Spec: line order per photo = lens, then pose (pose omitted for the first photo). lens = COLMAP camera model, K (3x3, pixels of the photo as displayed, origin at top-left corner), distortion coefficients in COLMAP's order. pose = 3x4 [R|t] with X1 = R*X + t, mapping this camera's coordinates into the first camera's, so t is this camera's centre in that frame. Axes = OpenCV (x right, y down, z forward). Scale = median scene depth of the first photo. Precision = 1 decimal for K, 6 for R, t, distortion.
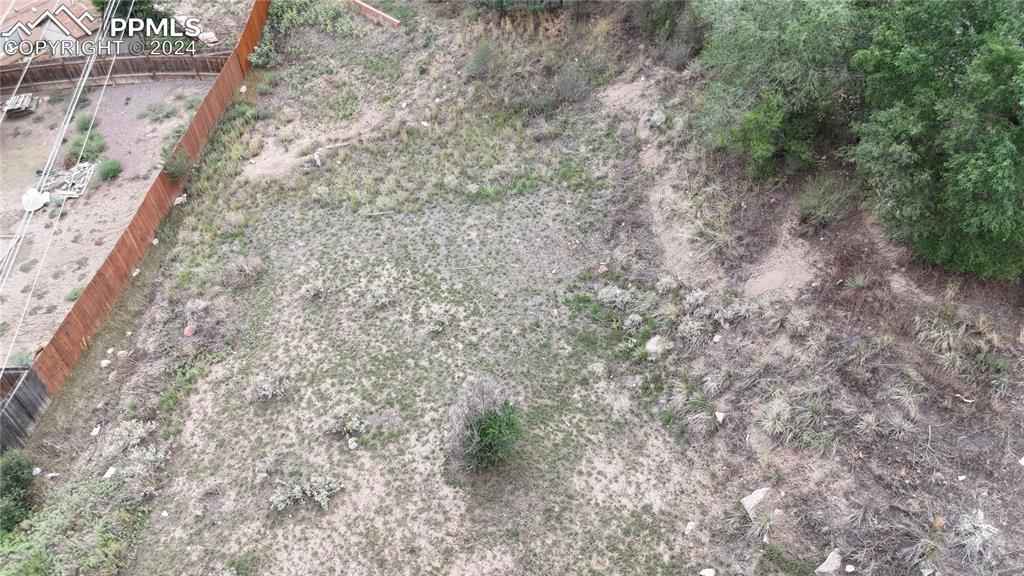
lens RADIAL K [[753.5, 0, 511.3], [0, 753.5, 289.4], [0, 0, 1]] dist [0.045277, -0.052834]
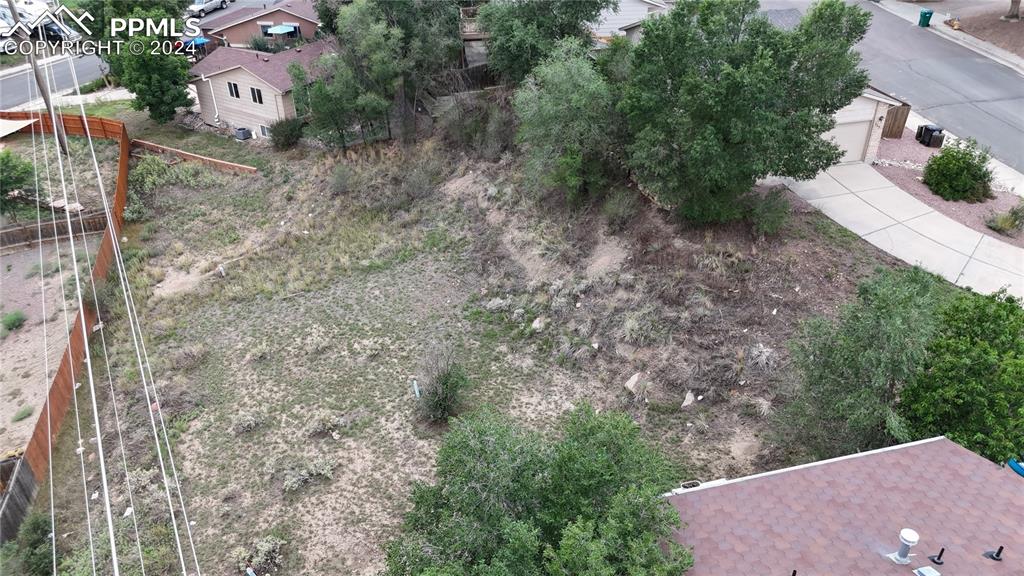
lens RADIAL K [[753.5, 0, 516.4], [0, 753.5, 285.1], [0, 0, 1]] dist [0.045277, -0.052834]
pose [[0.943630, -0.174010, 0.281571, -0.216589], [0.233537, 0.952838, -0.193805, 0.254764], [-0.234568, 0.248637, 0.939765, -0.300672]]
